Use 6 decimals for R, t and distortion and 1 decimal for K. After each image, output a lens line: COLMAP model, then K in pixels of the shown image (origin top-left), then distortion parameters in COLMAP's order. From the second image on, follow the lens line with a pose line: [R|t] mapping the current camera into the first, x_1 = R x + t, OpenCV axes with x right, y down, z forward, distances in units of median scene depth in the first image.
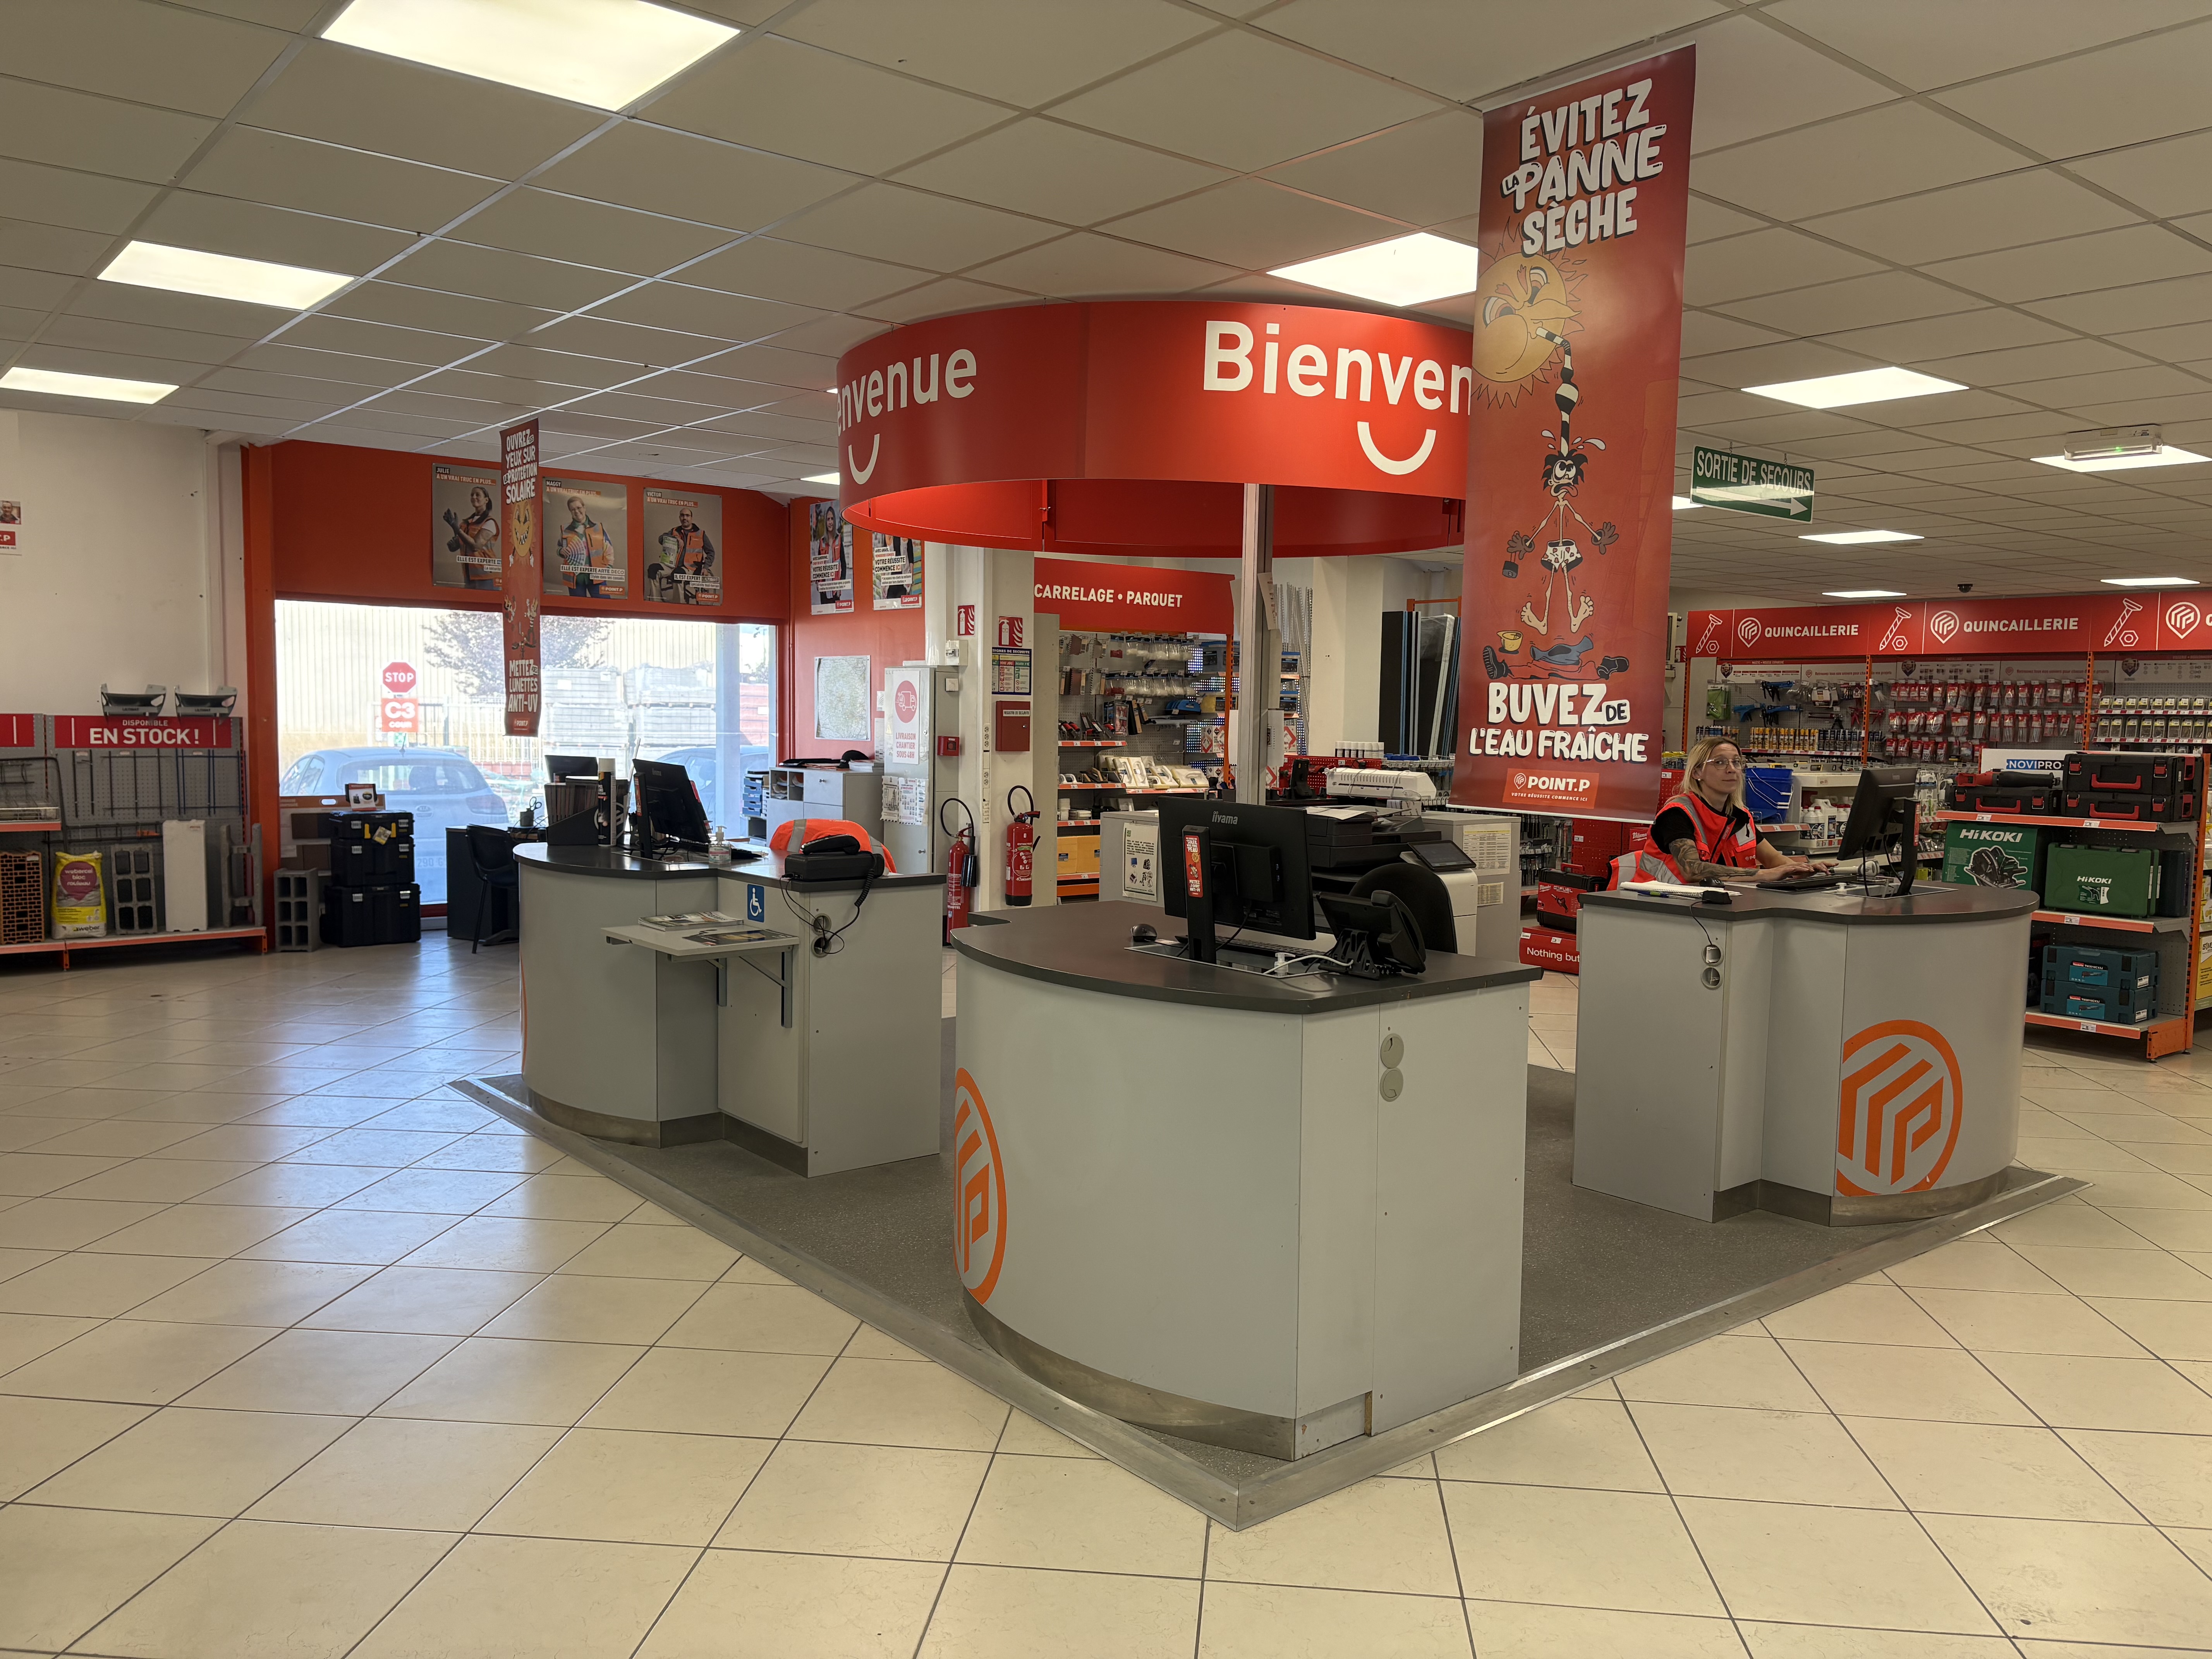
lens RADIAL K [[1664.3, 0, 1116.1], [0, 1664.3, 840.0], [0, 0, 1]] dist [0.059699, -0.060602]
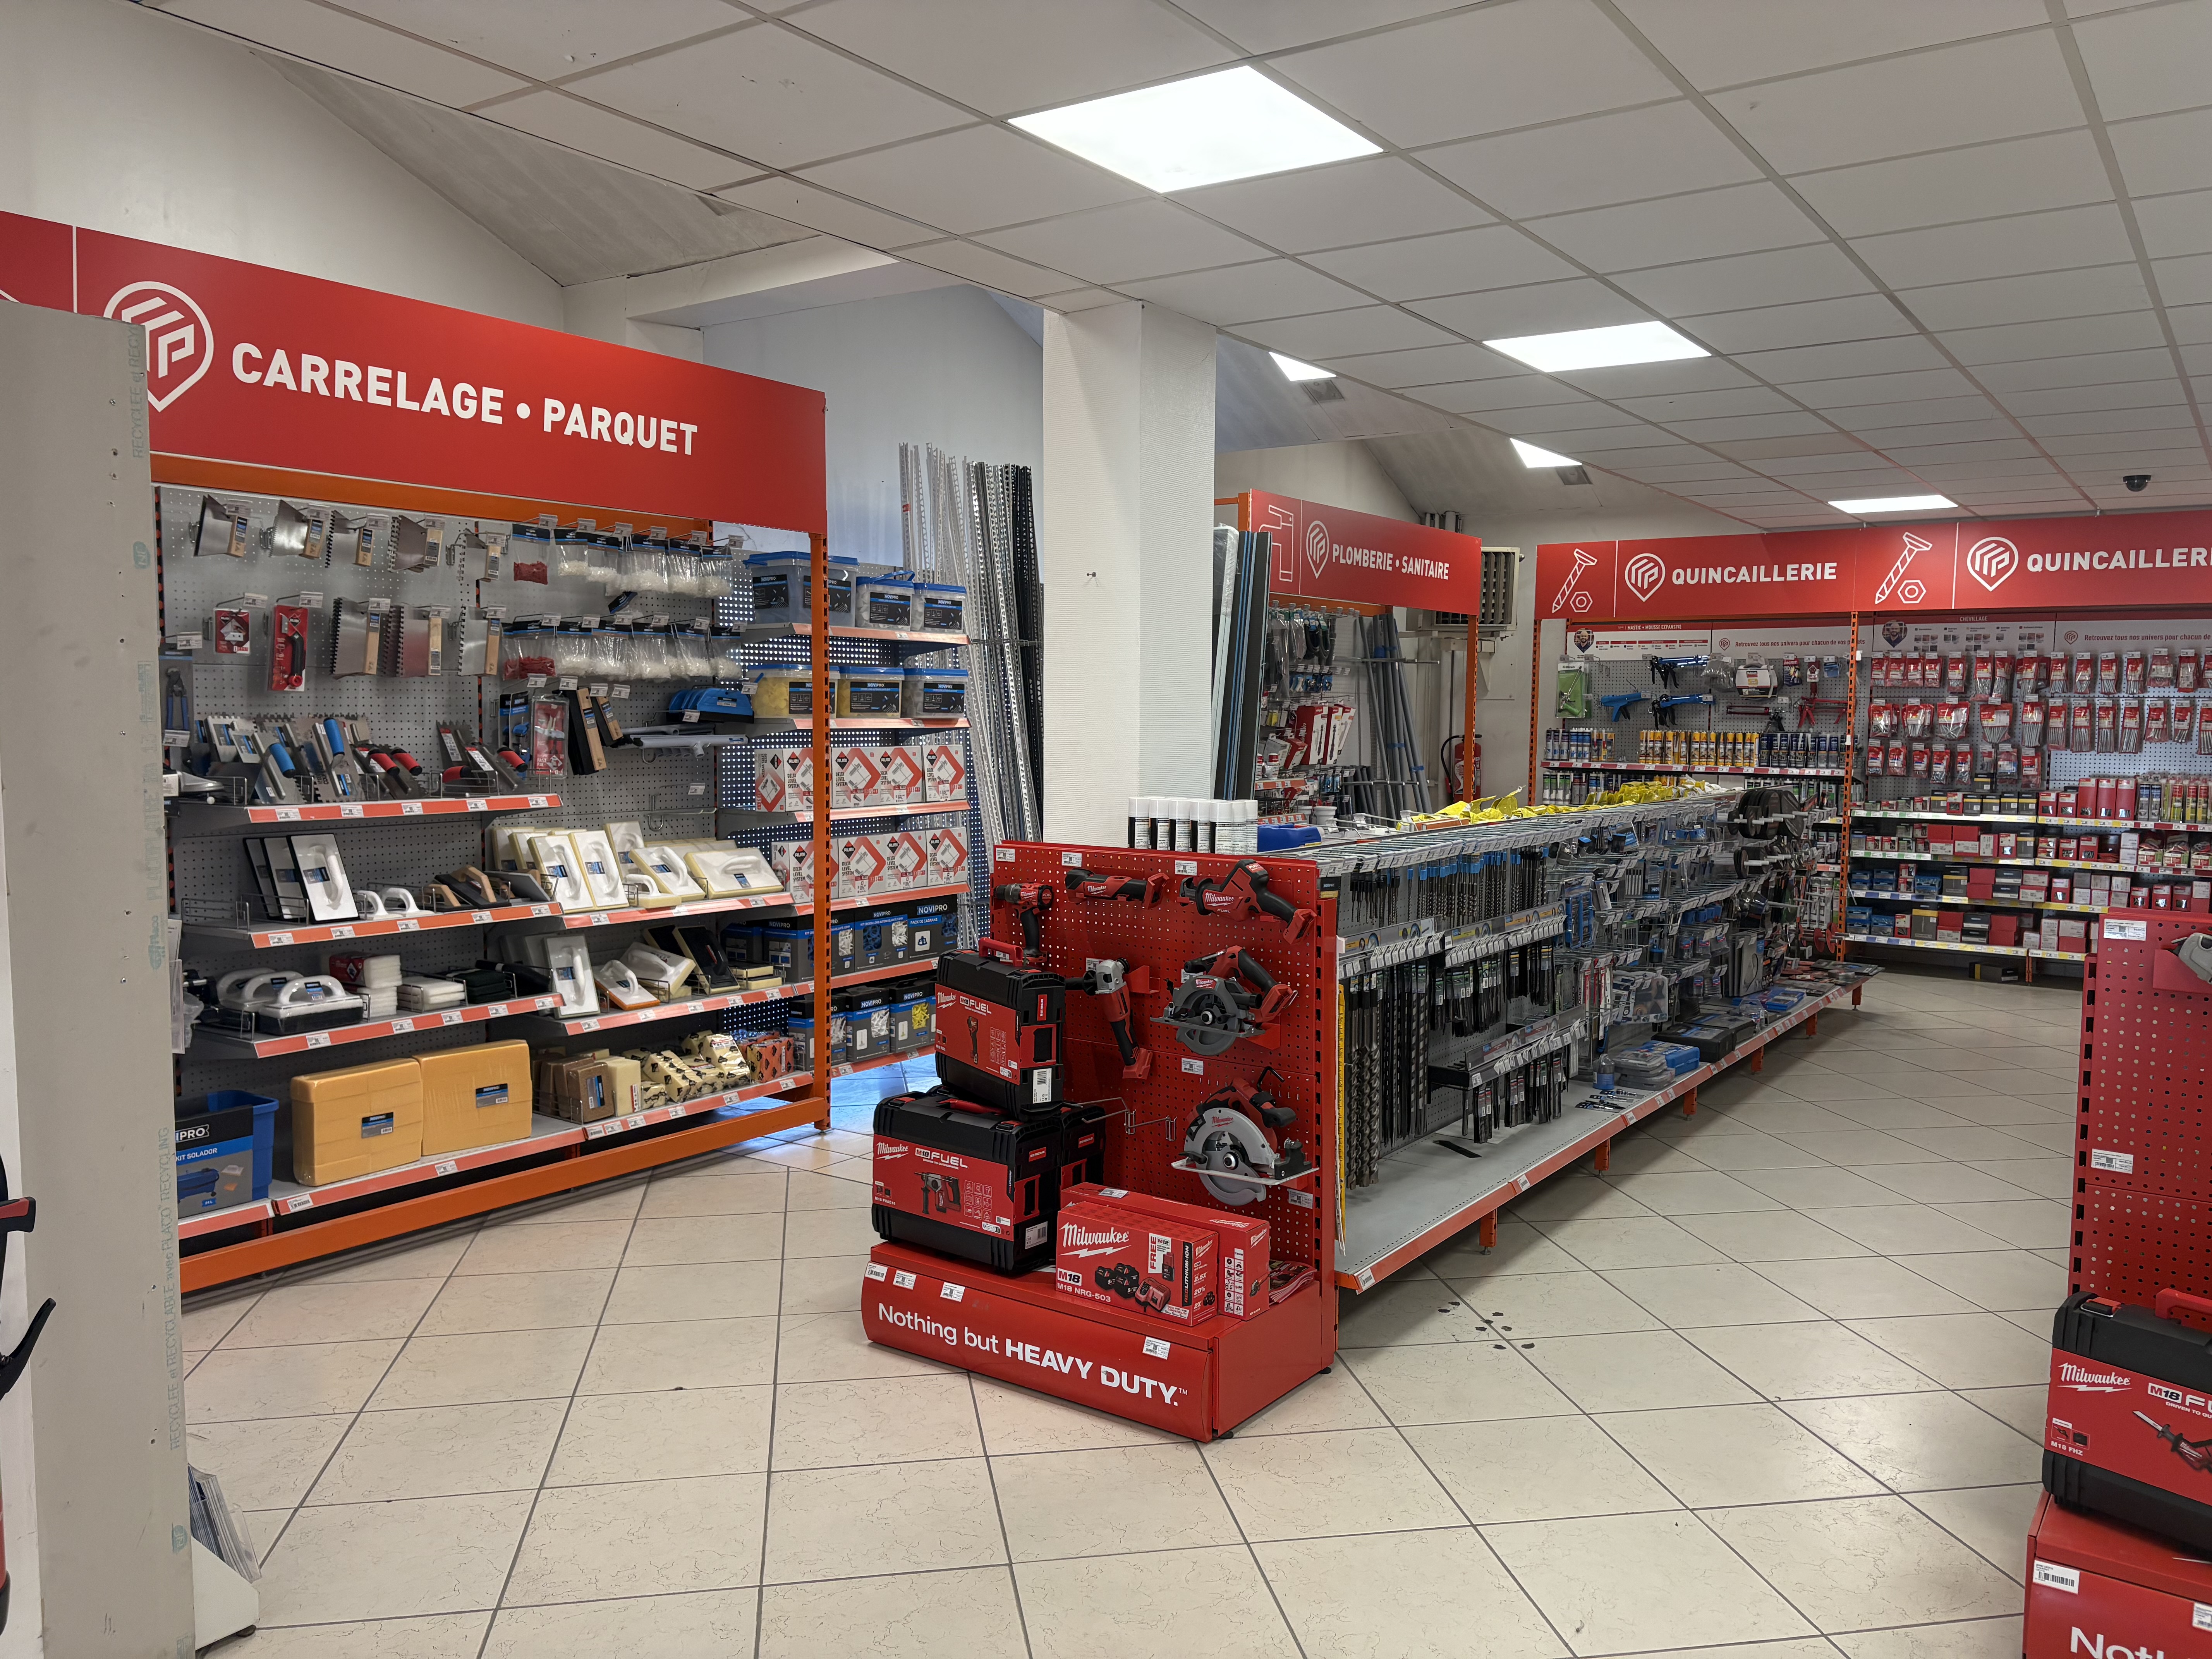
lens RADIAL K [[1664.3, 0, 1115.7], [0, 1664.3, 826.0], [0, 0, 1]] dist [0.059699, -0.060602]
pose [[0.963130, -0.026789, 0.267699, 0.035514], [0.027353, 0.999625, 0.001624, -0.066769], [-0.267642, 0.005758, 0.963501, 0.797463]]
